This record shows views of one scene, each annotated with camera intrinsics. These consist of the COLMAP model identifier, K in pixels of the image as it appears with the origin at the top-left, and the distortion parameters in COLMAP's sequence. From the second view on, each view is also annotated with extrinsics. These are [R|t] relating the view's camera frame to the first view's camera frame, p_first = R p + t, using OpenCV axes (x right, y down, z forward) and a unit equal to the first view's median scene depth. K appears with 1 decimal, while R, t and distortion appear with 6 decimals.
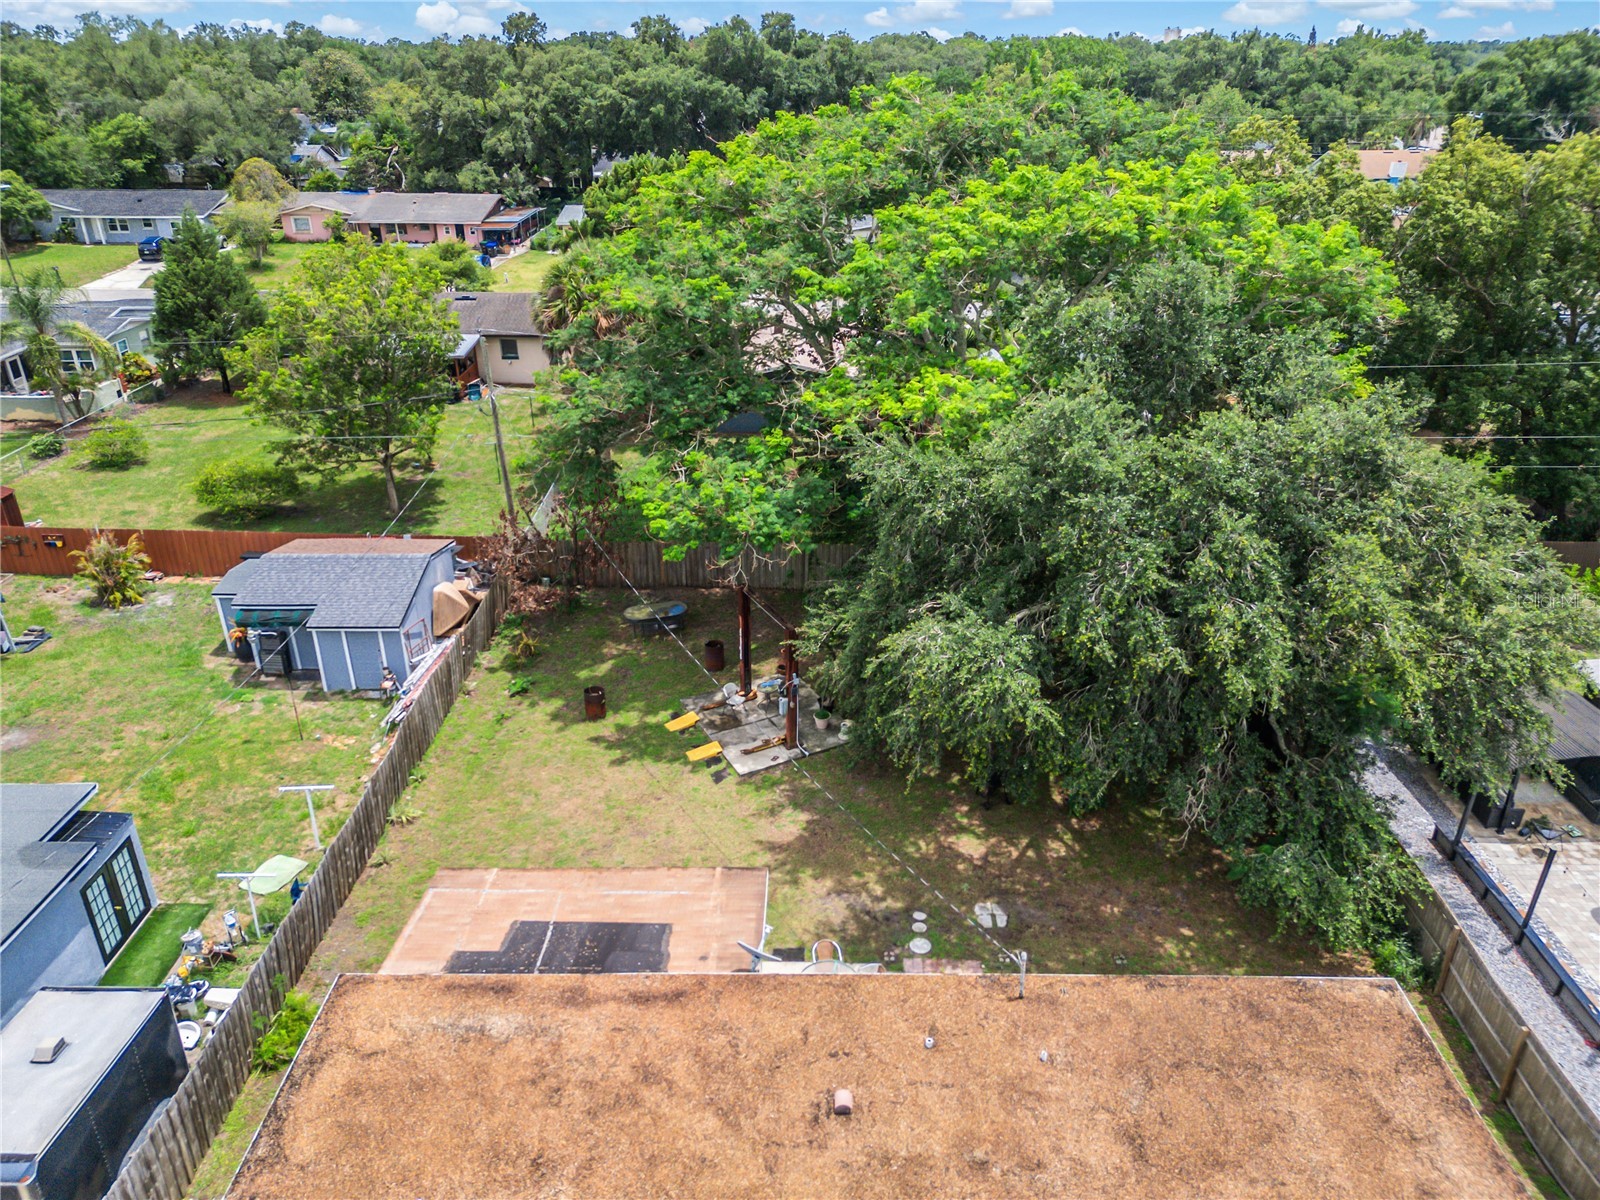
lens RADIAL K [[1119.4, 0, 801.3], [0, 1119.4, 605.0], [0, 0, 1]] dist [0.073787, -0.066353]
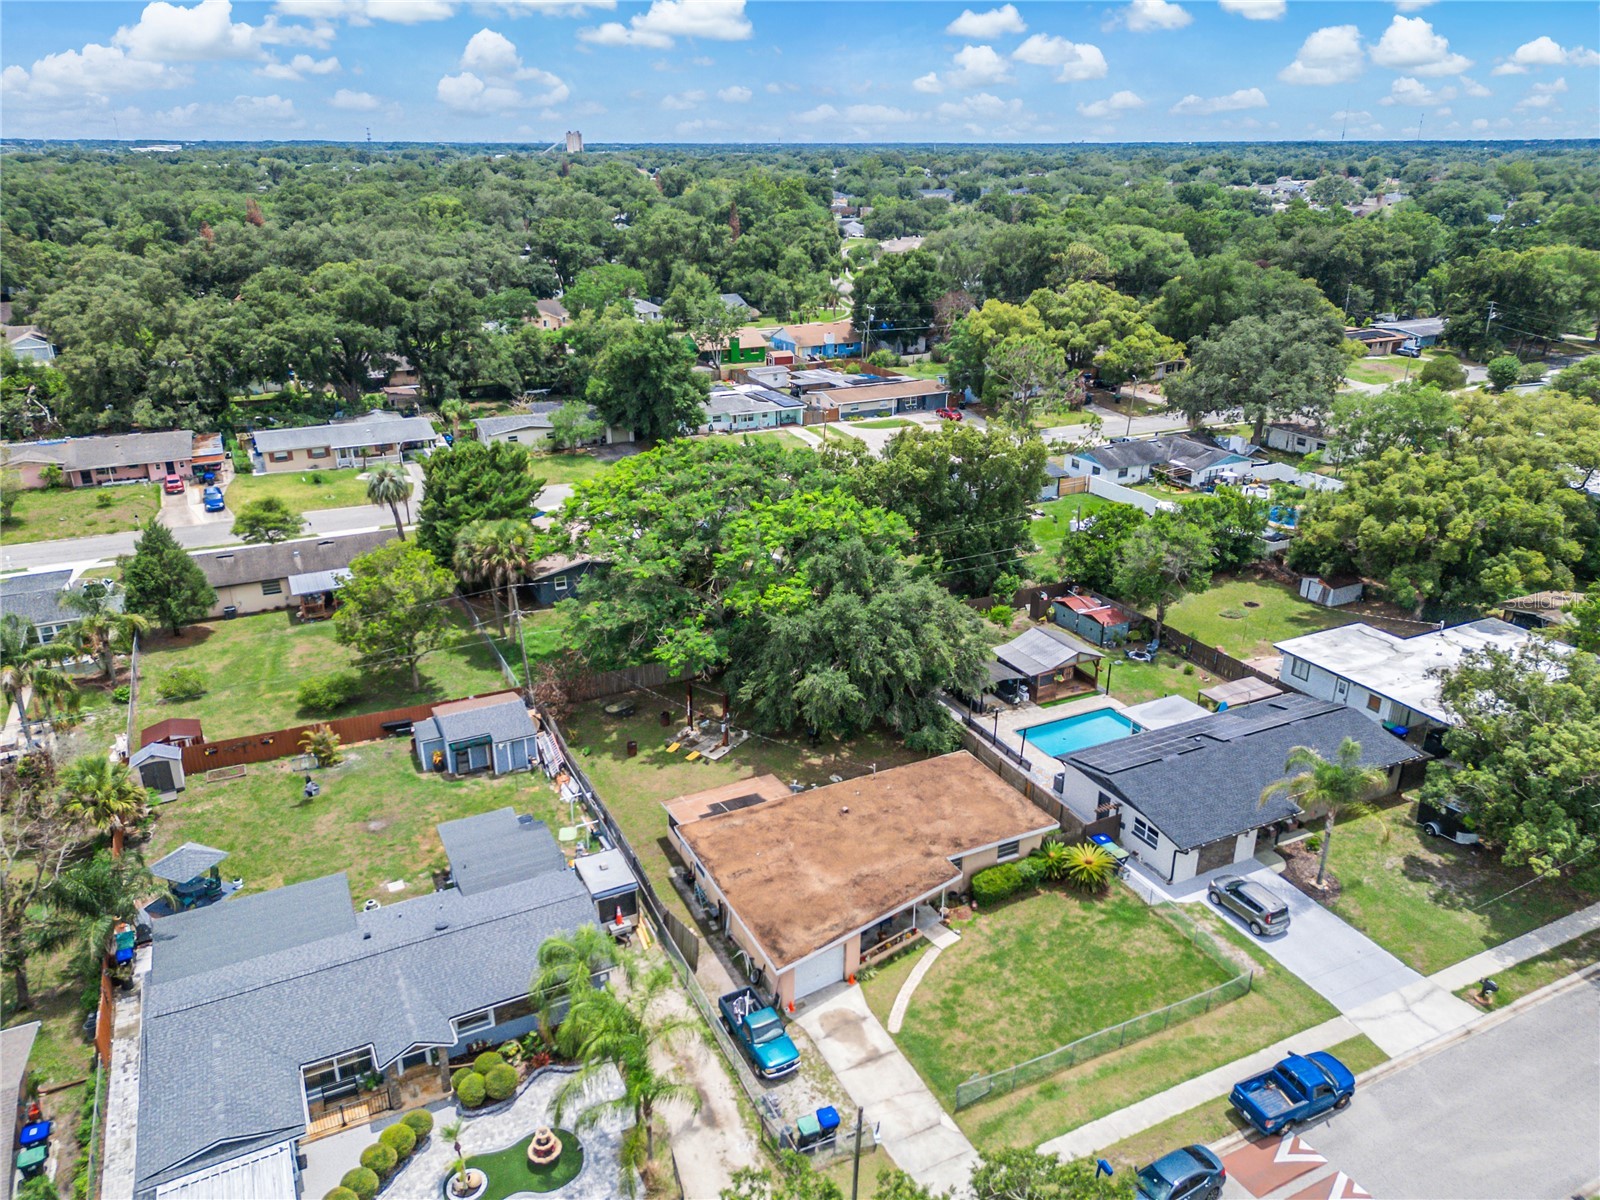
lens RADIAL K [[1132.5, 0, 794.9], [0, 1132.5, 597.1], [0, 0, 1]] dist [0.091925, -0.073777]
pose [[0.894694, -0.164145, 0.415426, -0.771049], [0.196731, 0.979776, -0.036562, -0.058473], [-0.401022, 0.114439, 0.908892, -1.173404]]
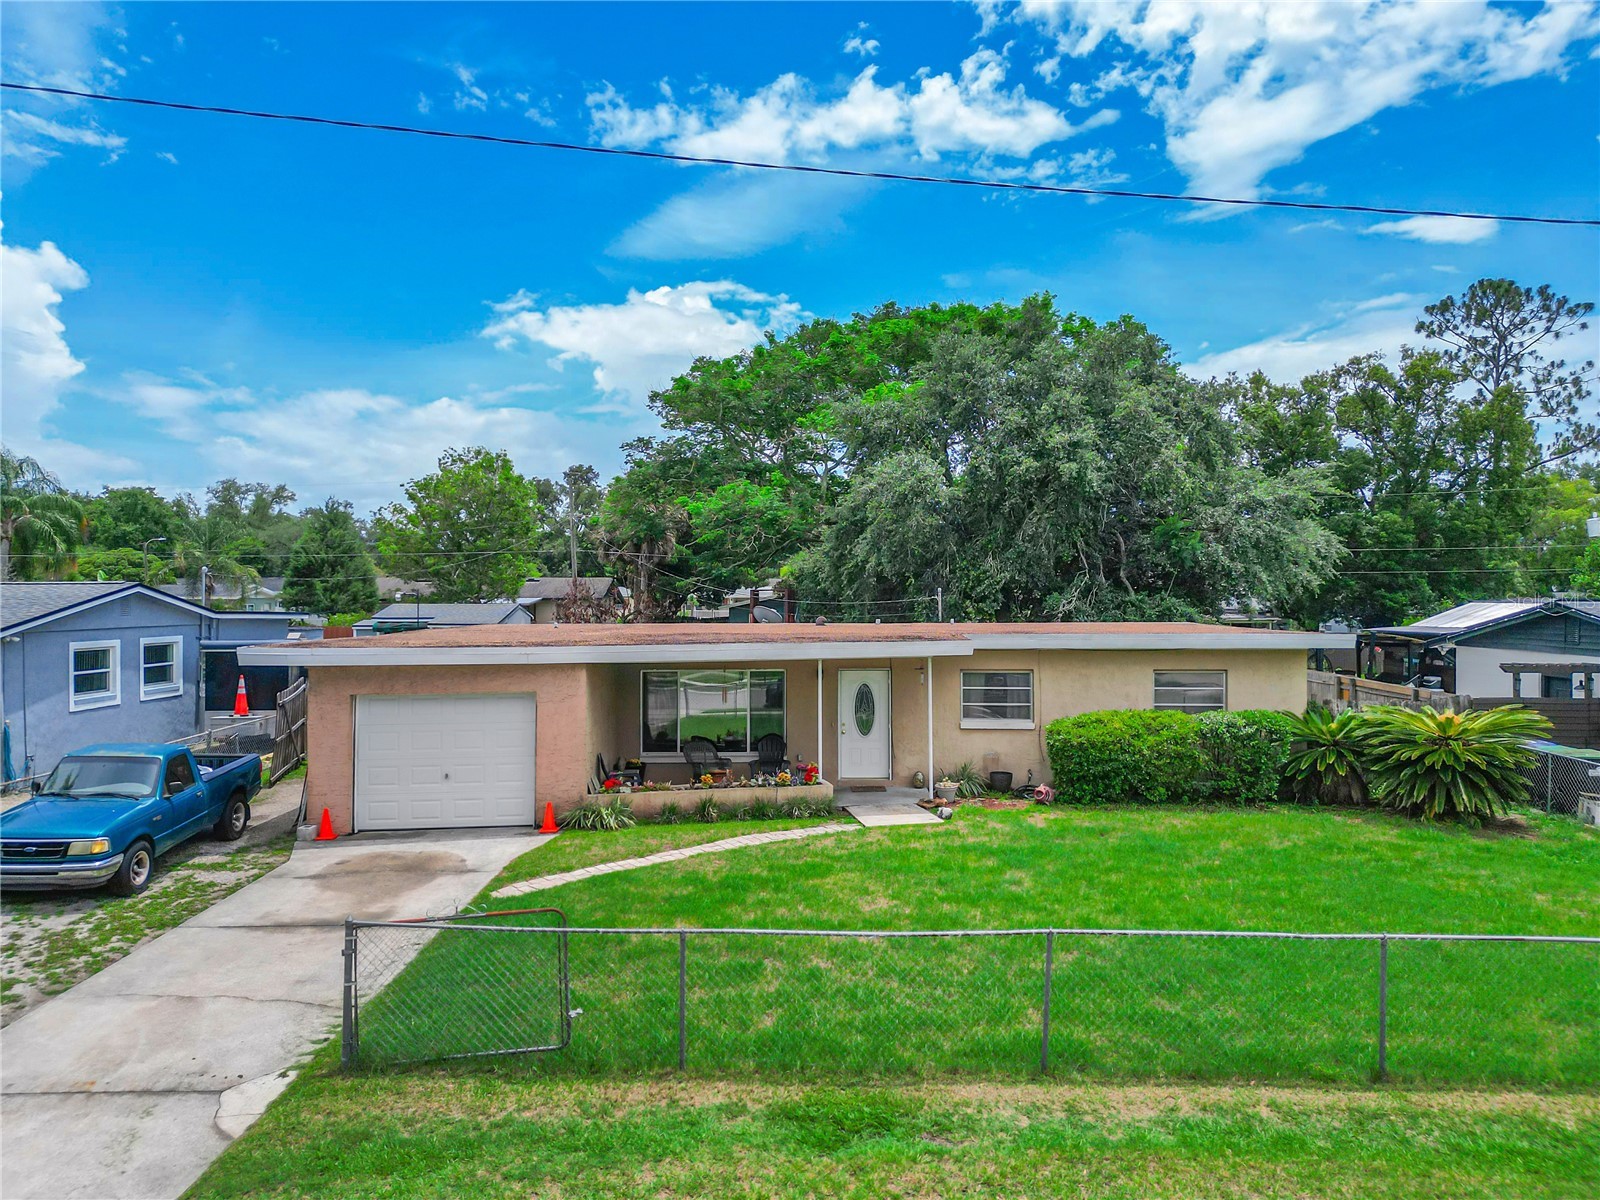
lens RADIAL K [[1104.1, 0, 801.8], [0, 1104.1, 604.3], [0, 0, 1]] dist [0.079057, -0.061528]
pose [[0.999996, 0.000954, 0.002644, 0.003513], [0.000269, 0.903784, -0.427990, 0.561702], [-0.002798, 0.427989, 0.903780, -0.203120]]
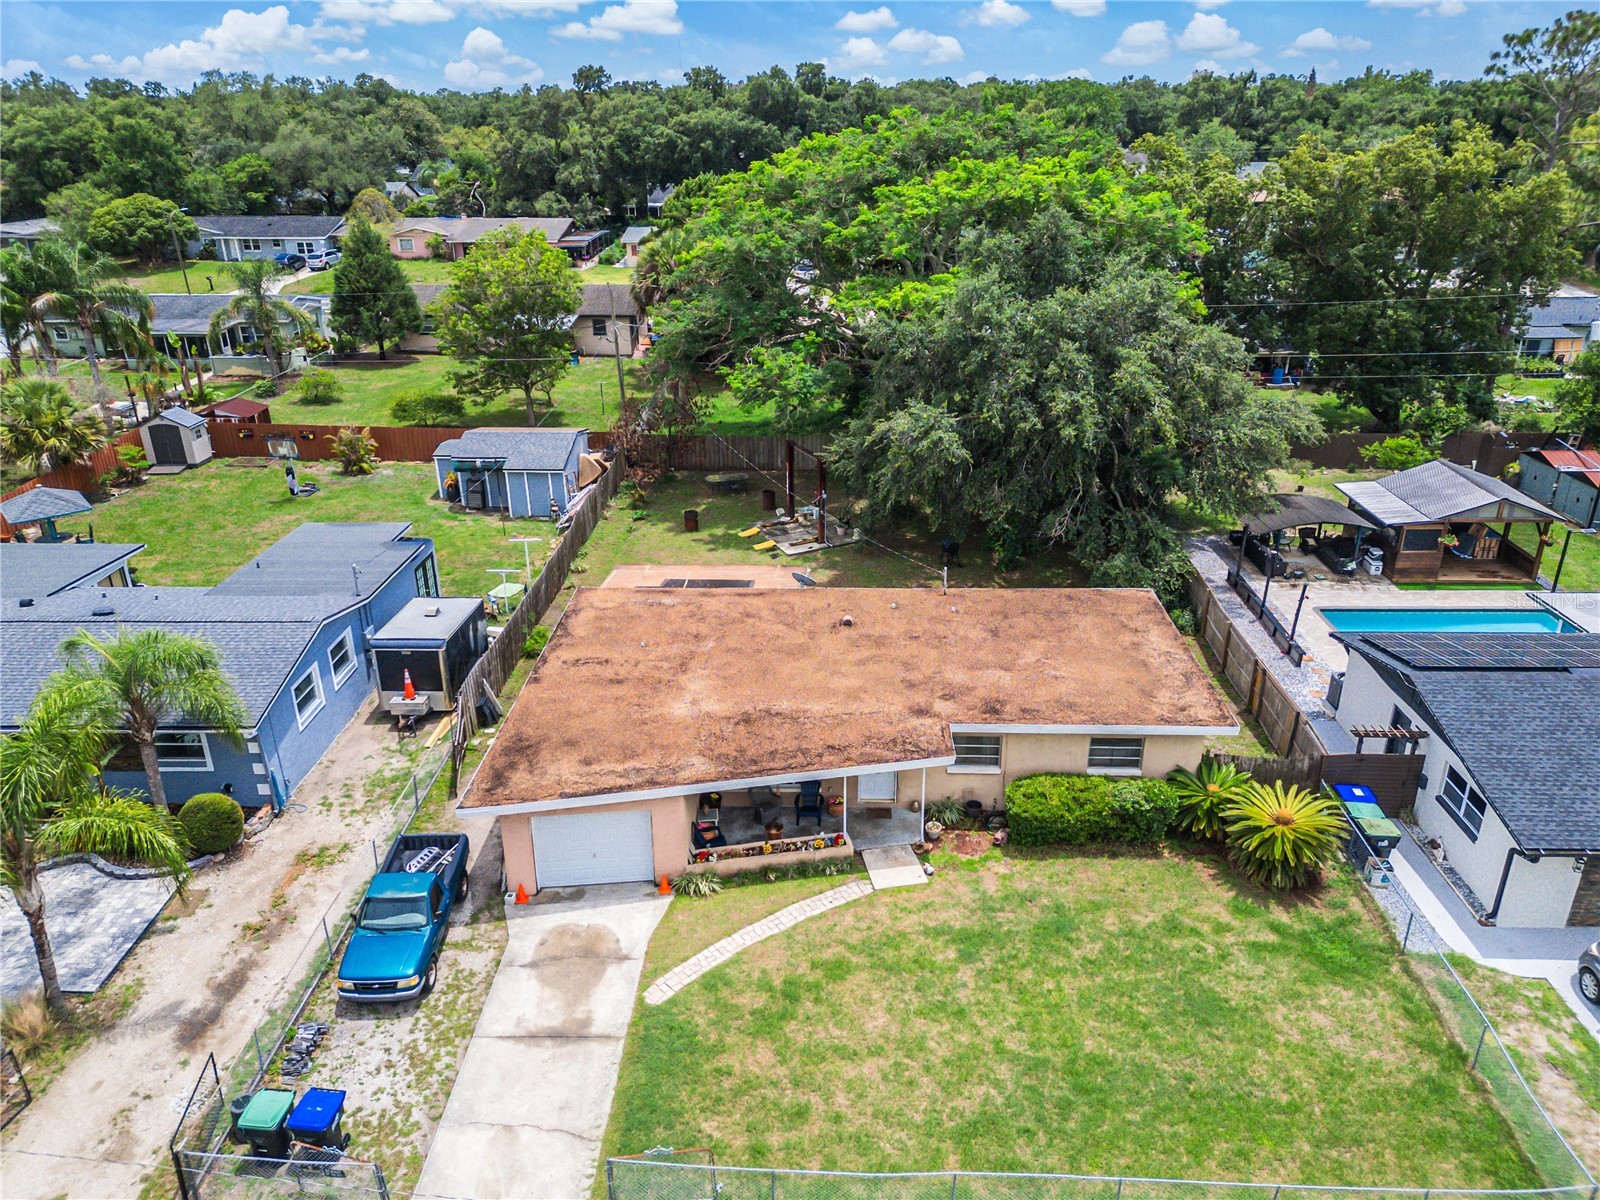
lens RADIAL K [[1126.5, 0, 803.6], [0, 1126.5, 602.0], [0, 0, 1]] dist [0.075705, -0.070305]
pose [[0.999699, 0.000780, -0.024539, 0.004399], [-0.001700, 0.999296, -0.037483, 0.252399], [0.024493, 0.037514, 0.998996, -0.500358]]
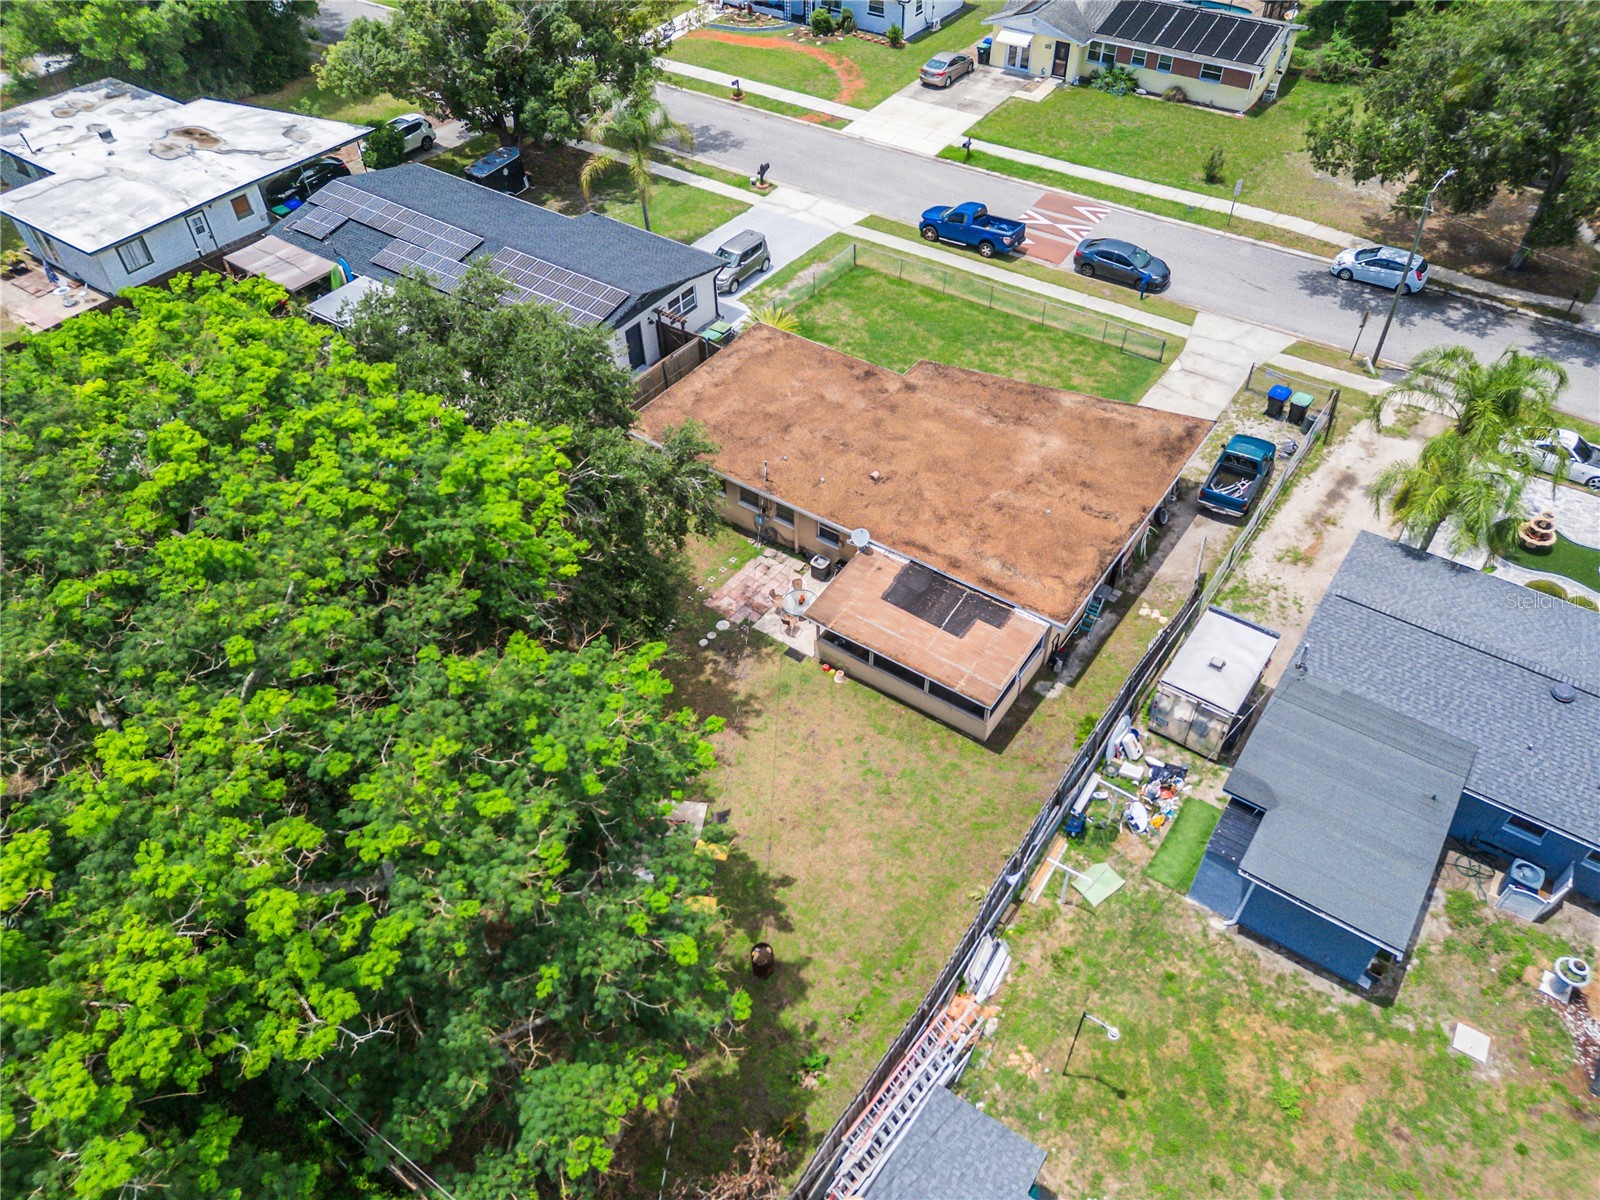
lens RADIAL K [[1126.5, 0, 803.6], [0, 1126.5, 602.0], [0, 0, 1]] dist [0.075705, -0.070305]
pose [[-0.823510, -0.394851, 0.407339, -0.465189], [0.257610, 0.379452, 0.888624, -0.816396], [-0.505439, 0.836725, -0.210765, 0.935343]]
